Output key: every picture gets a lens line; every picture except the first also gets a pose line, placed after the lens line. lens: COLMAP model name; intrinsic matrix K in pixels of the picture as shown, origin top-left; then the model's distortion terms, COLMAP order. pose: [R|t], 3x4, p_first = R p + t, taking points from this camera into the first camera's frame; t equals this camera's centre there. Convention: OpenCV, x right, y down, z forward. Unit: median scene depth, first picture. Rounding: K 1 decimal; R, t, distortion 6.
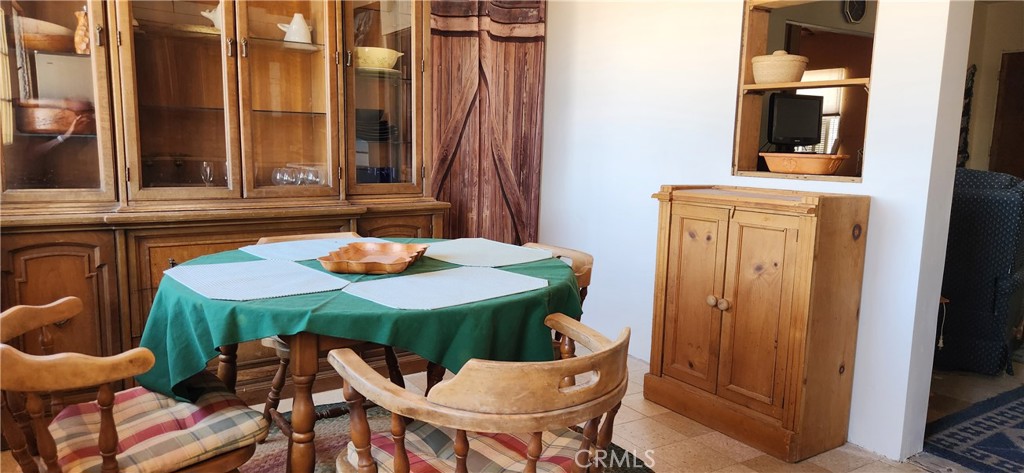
lens RADIAL K [[647.8, 0, 512.0], [0, 647.8, 236.5], [0, 0, 1]] dist [0.068577, -0.052140]
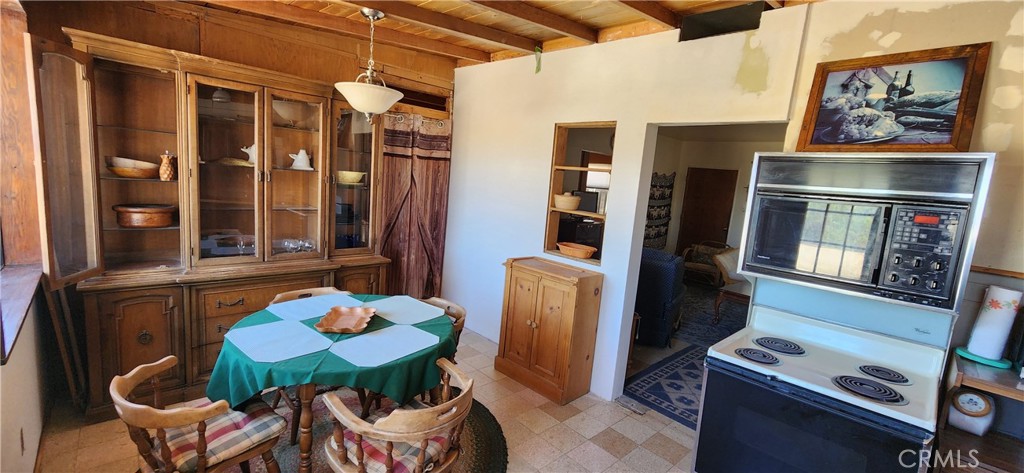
lens RADIAL K [[398.0, 0, 512.0], [0, 398.0, 236.5], [0, 0, 1]] dist [0.000281, -0.000147]
pose [[0.979979, 0.034809, 0.196036, 0.015139], [-0.037614, 0.999236, 0.010600, -0.163591], [-0.195517, -0.017761, 0.980539, -0.144355]]
